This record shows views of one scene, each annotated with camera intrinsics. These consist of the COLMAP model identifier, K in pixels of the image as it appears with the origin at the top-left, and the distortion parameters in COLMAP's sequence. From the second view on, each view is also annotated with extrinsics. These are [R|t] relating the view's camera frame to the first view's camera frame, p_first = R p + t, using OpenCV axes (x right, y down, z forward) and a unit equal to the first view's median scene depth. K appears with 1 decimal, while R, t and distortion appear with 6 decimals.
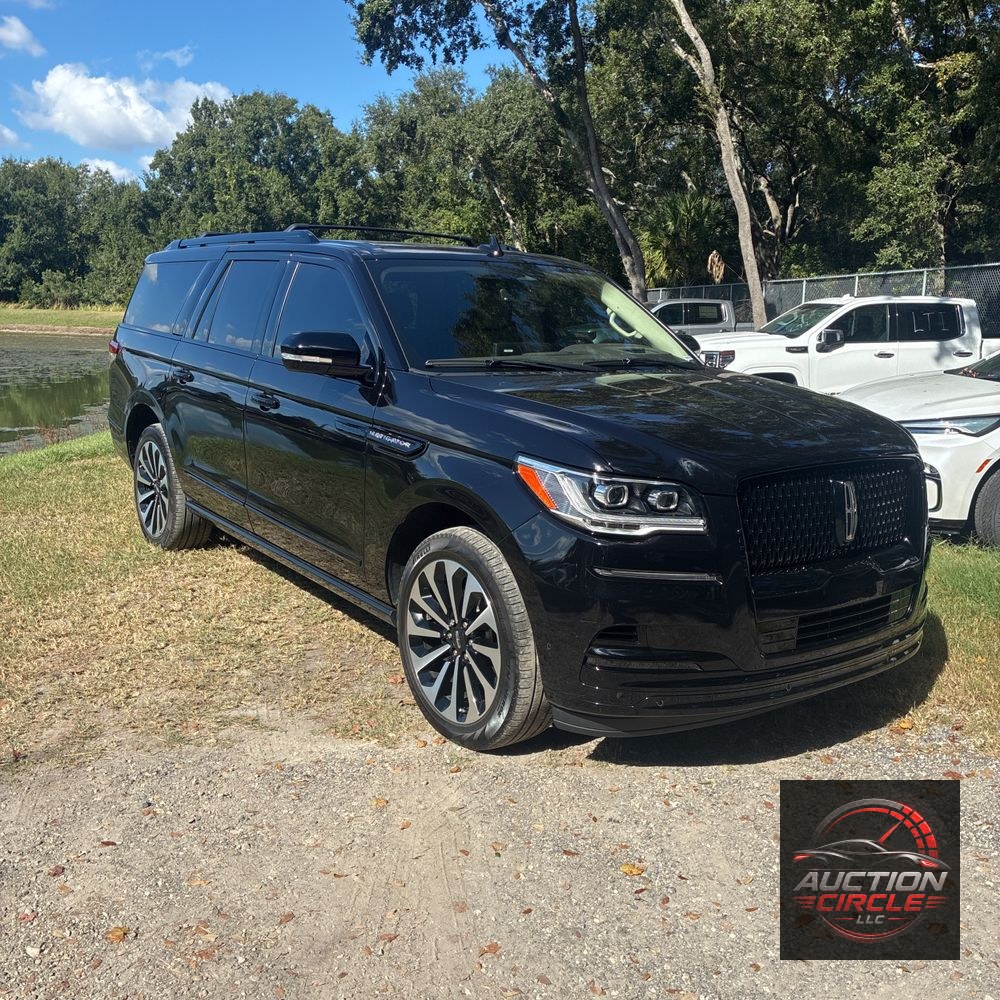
lens RADIAL K [[1015.3, 0, 506.0], [0, 1015.3, 500.1], [0, 0, 1]] dist [0.024059, 0.000000]
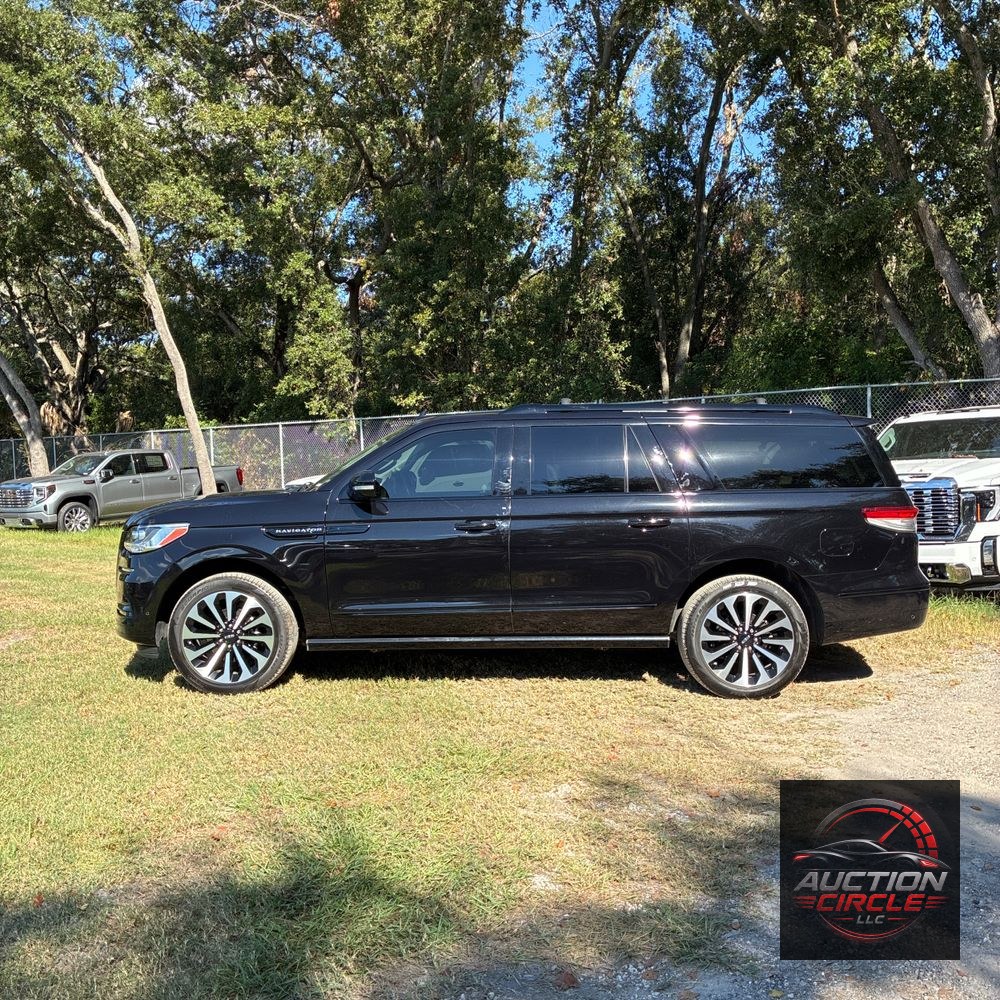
lens RADIAL K [[1015.3, 0, 496.0], [0, 1015.3, 493.5], [0, 0, 1]] dist [0.024059, 0.000000]
pose [[0.714504, -0.071945, 0.695922, -0.280321], [0.172407, 0.982130, -0.075478, -0.014001], [-0.678056, 0.173911, 0.714139, 0.026133]]
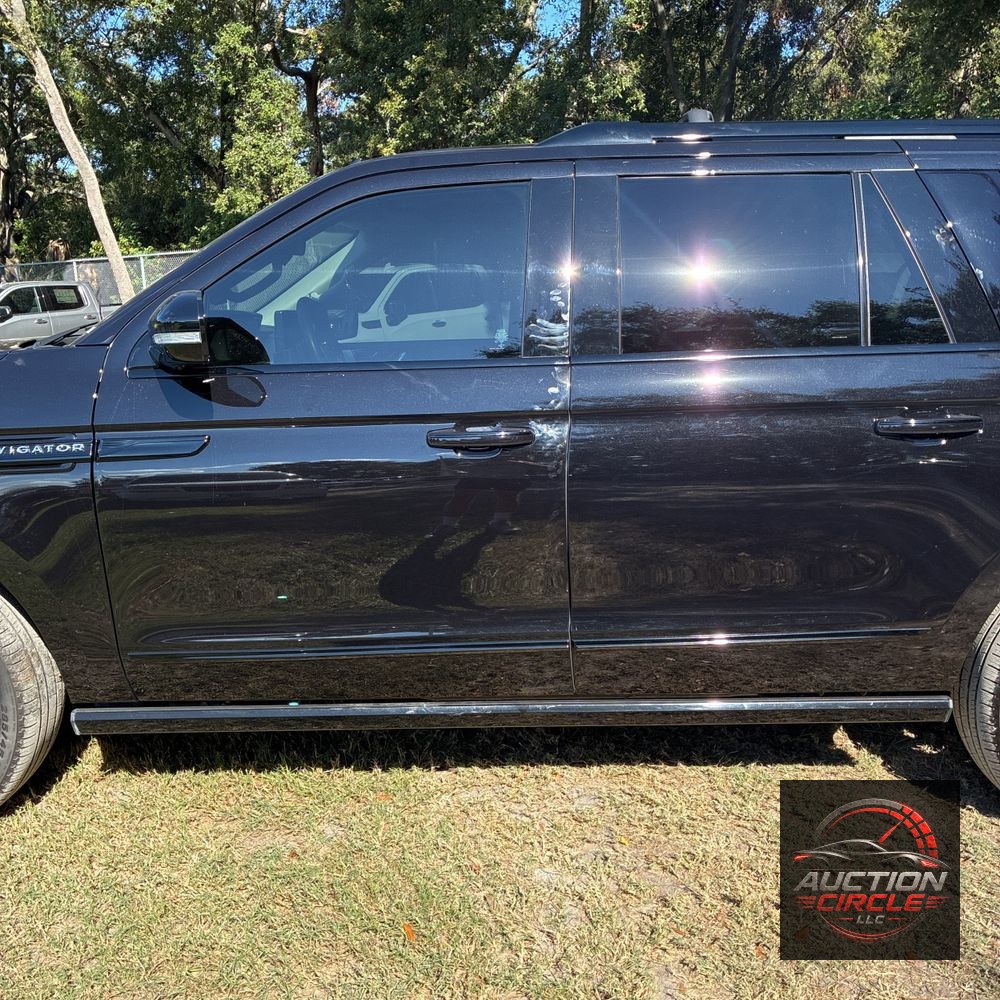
lens RADIAL K [[1015.3, 0, 492.9], [0, 1015.3, 494.6], [0, 0, 1]] dist [0.024059, 0.000000]
pose [[0.704847, -0.185885, 0.684571, -0.163835], [0.178271, 0.980501, 0.082690, -0.030134], [-0.686594, 0.063755, 0.724241, 0.153120]]
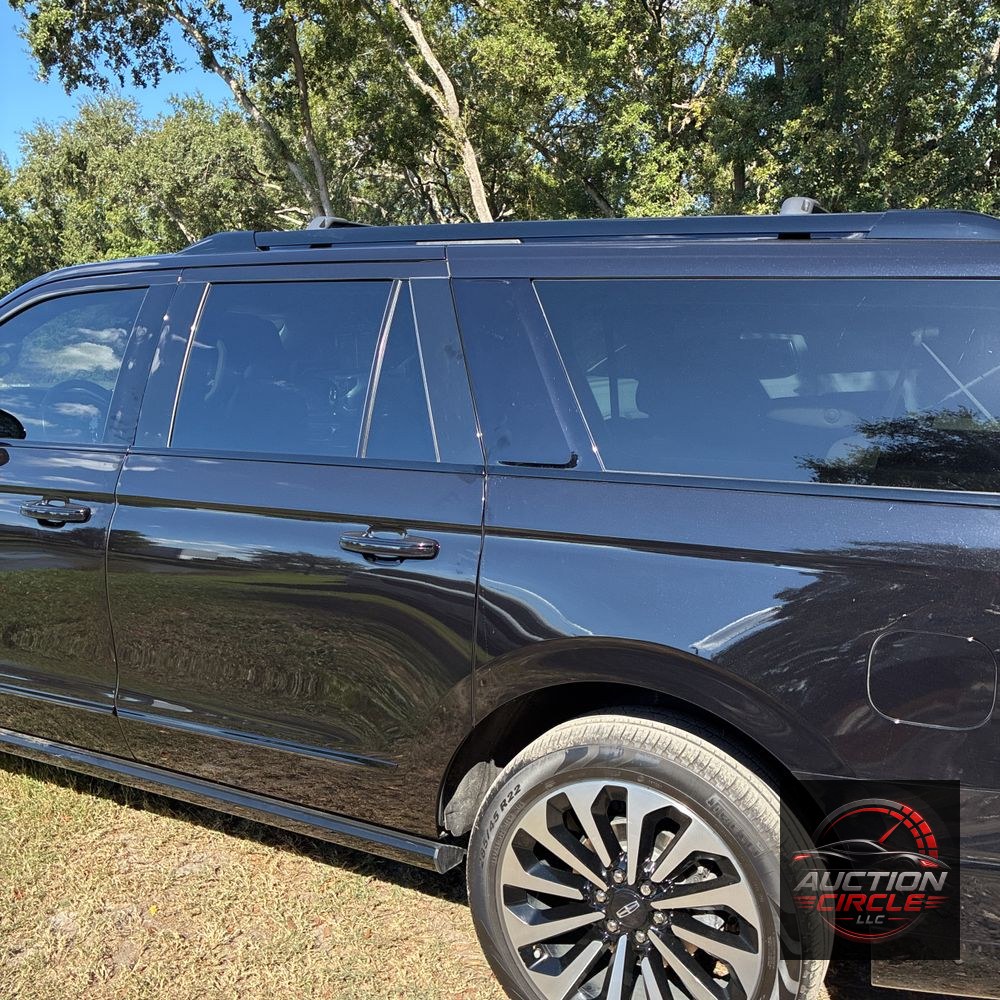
lens RADIAL K [[1015.3, 0, 498.3], [0, 1015.3, 493.4], [0, 0, 1]] dist [0.024059, 0.000000]
pose [[0.949800, -0.070432, 0.304826, -0.073709], [0.084867, 0.995800, -0.034350, -0.020823], [-0.301127, 0.058496, 0.951788, 0.097537]]
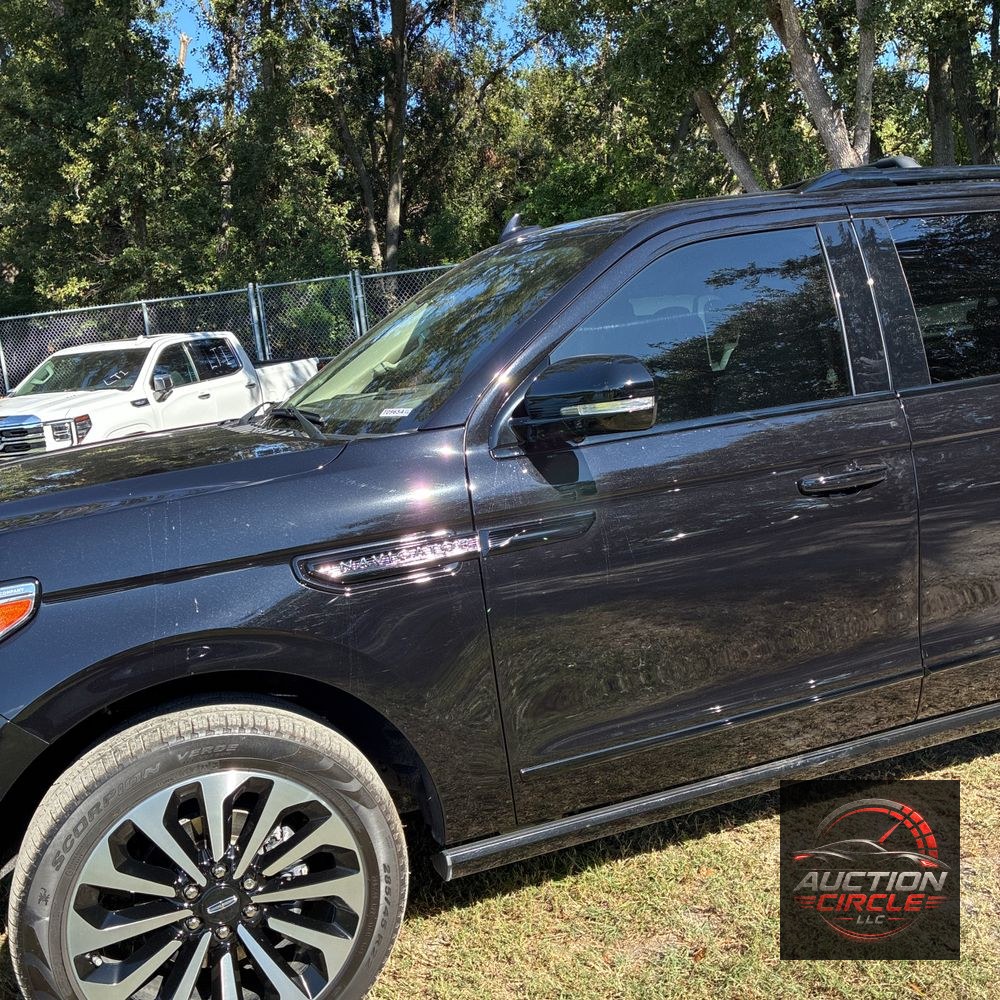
lens RADIAL K [[1015.3, 0, 506.7], [0, 1015.3, 494.8], [0, 0, 1]] dist [0.024059, 0.000000]
pose [[0.395148, -0.217985, 0.892379, -0.204242], [0.275662, 0.954805, 0.111170, -0.047485], [-0.876281, 0.202066, 0.437380, 0.213058]]
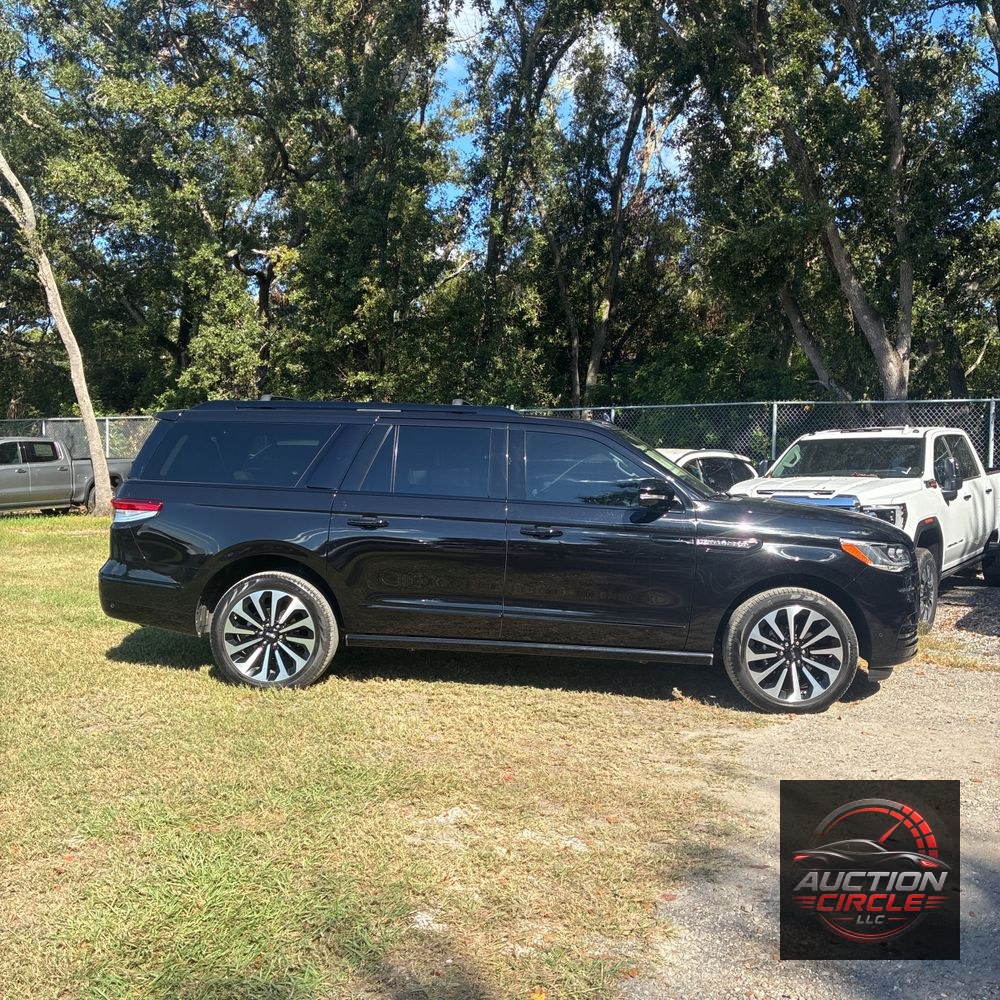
lens RADIAL K [[1015.3, 0, 499.7], [0, 1015.3, 490.1], [0, 0, 1]] dist [0.024059, 0.000000]
pose [[0.649142, -0.041820, 0.759517, -0.269896], [0.144657, 0.987053, -0.069287, -0.014043], [-0.746786, 0.154847, 0.646787, 0.033878]]
